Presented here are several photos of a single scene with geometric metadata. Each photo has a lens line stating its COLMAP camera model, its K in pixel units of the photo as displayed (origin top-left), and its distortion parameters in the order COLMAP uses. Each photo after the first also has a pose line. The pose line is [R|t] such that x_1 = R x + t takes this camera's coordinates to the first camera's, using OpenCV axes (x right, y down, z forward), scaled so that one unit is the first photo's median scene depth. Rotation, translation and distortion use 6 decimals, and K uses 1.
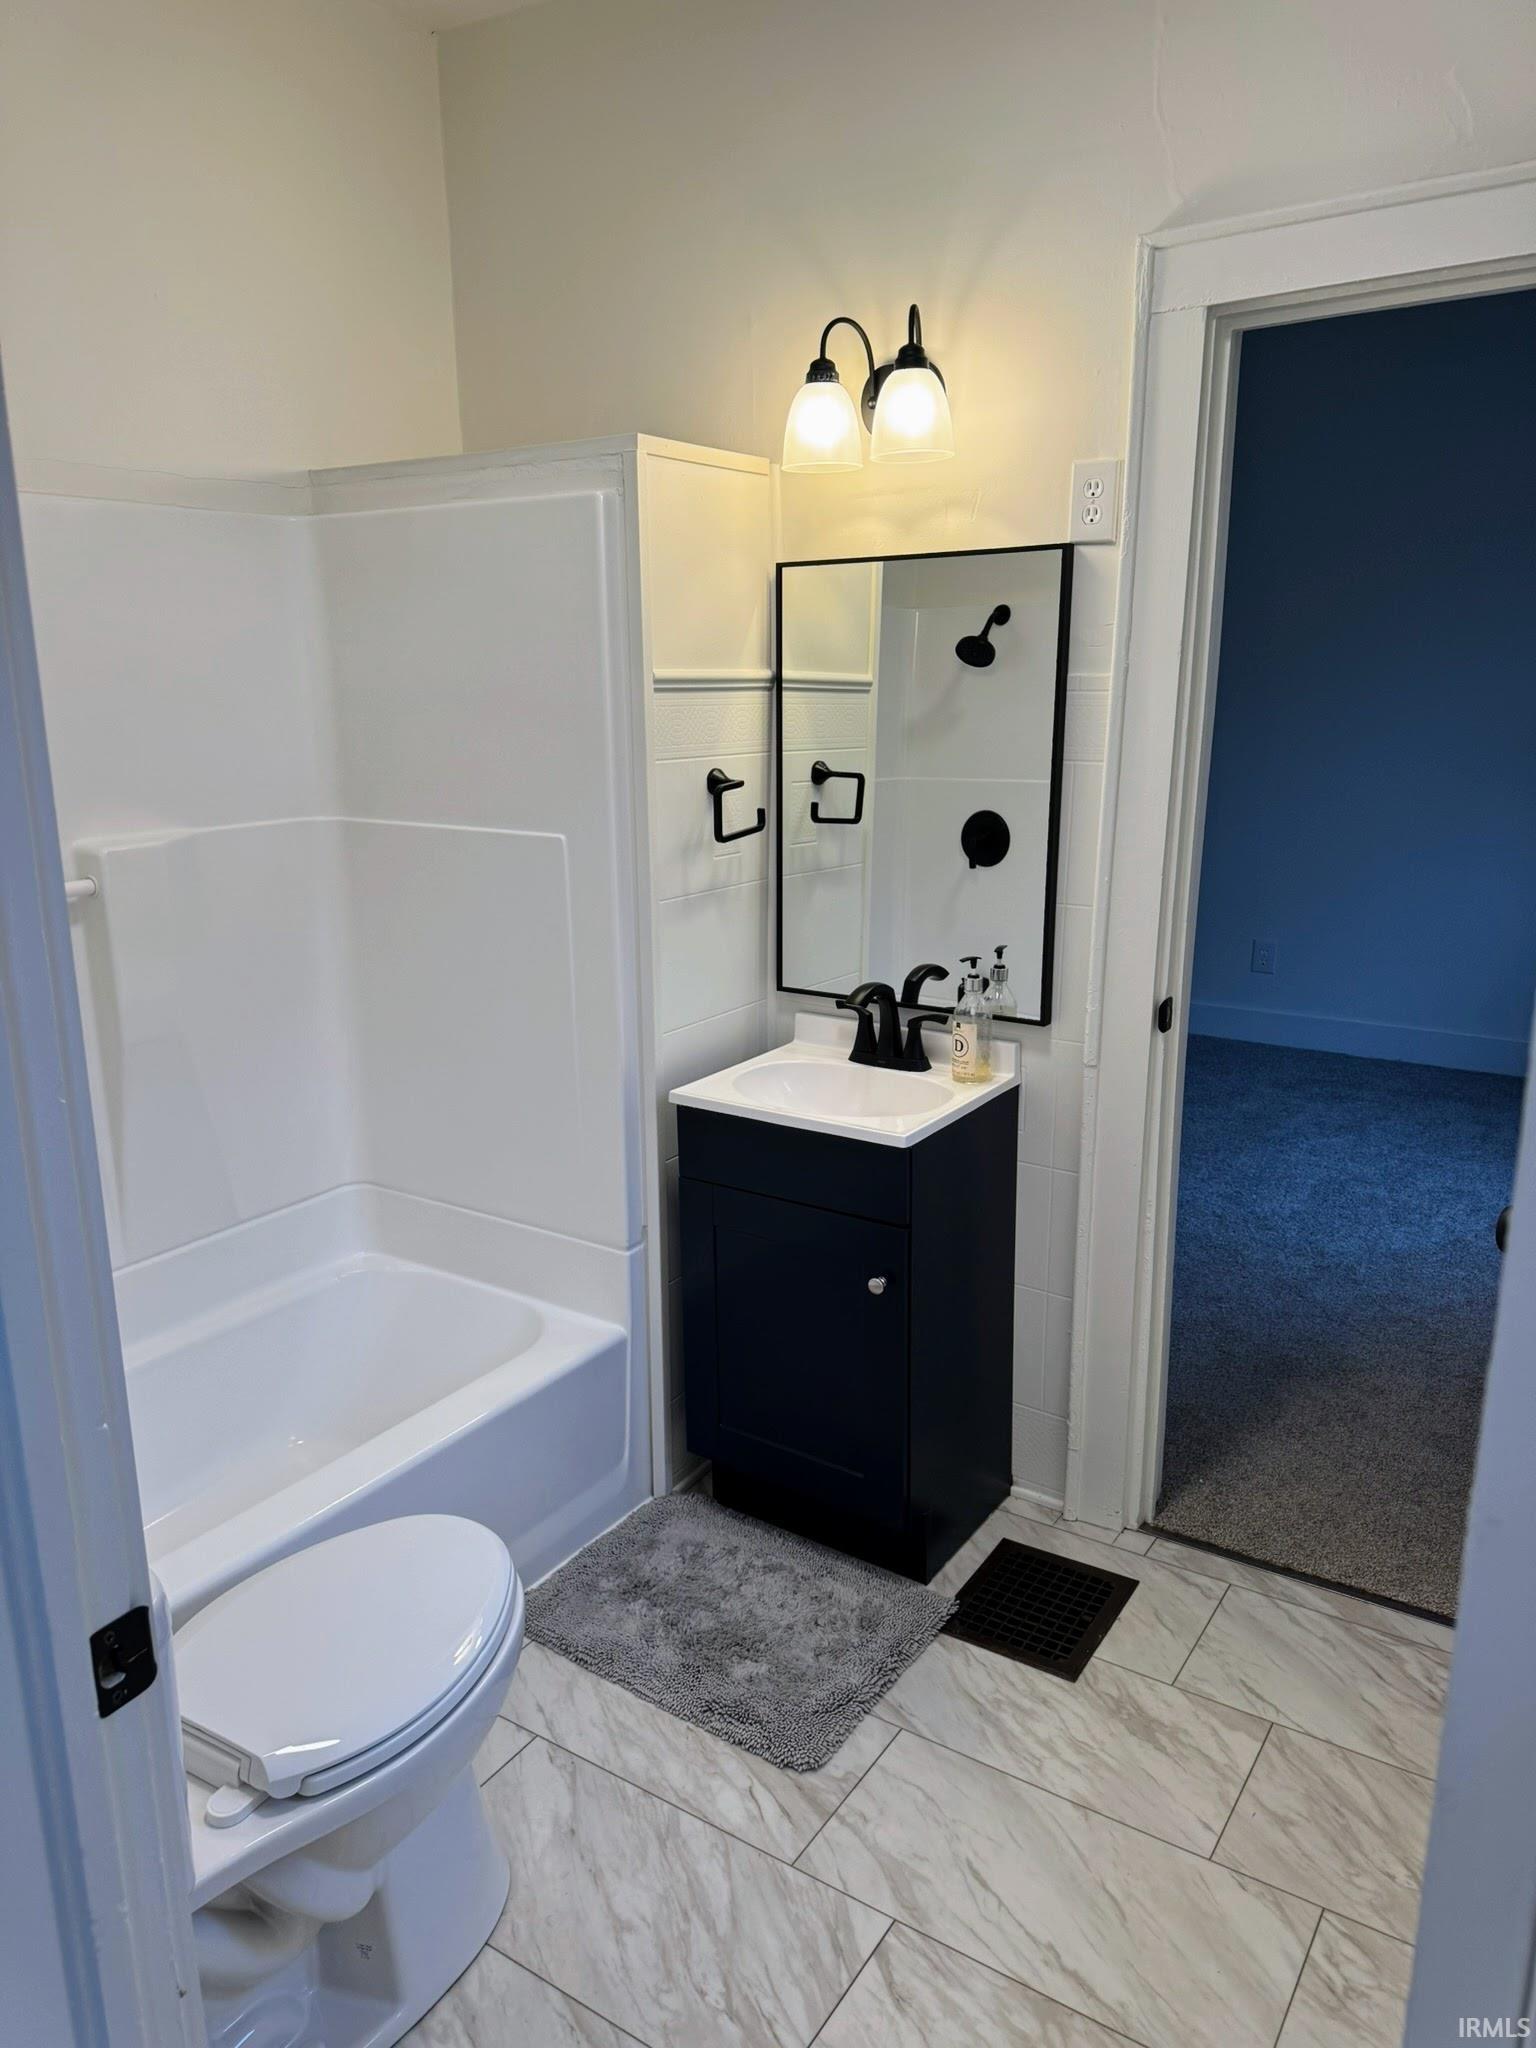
lens RADIAL K [[1443.4, 0, 764.7], [0, 1443.4, 1026.7], [0, 0, 1]] dist [0.018550, -0.017993]
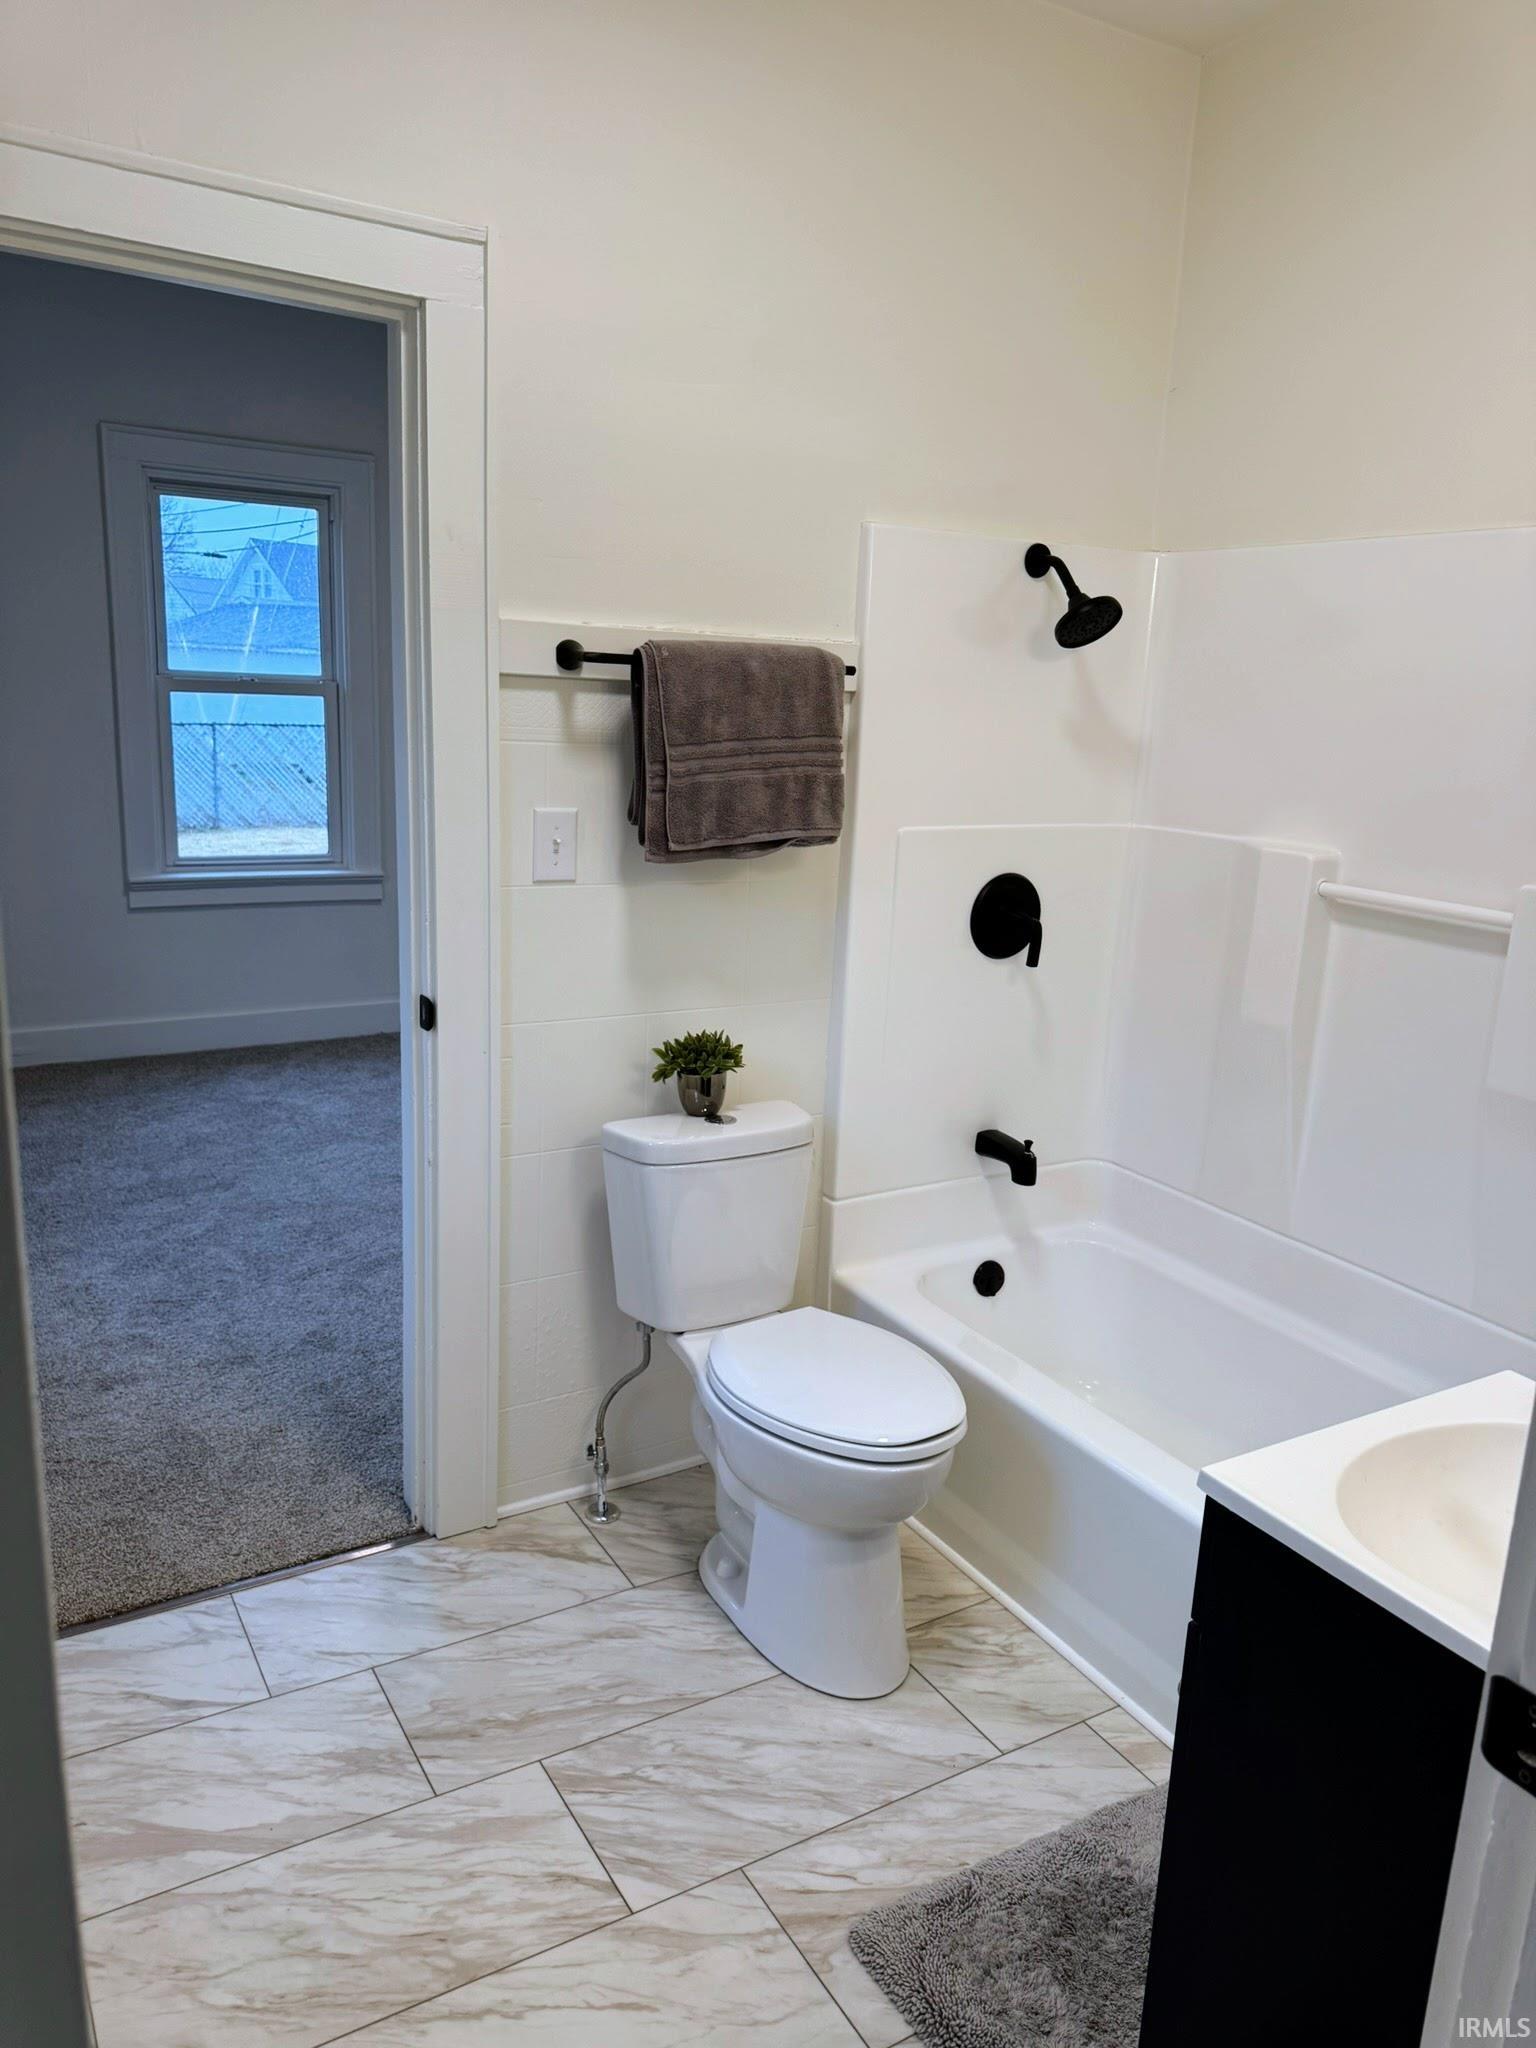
lens RADIAL K [[1443.4, 0, 766.9], [0, 1443.4, 1022.8], [0, 0, 1]] dist [0.018550, -0.017993]
pose [[-0.418836, 0.200420, -0.885669, 0.816224], [-0.263654, 0.906482, 0.329813, -0.292926], [0.868944, 0.371647, -0.326826, 1.186907]]
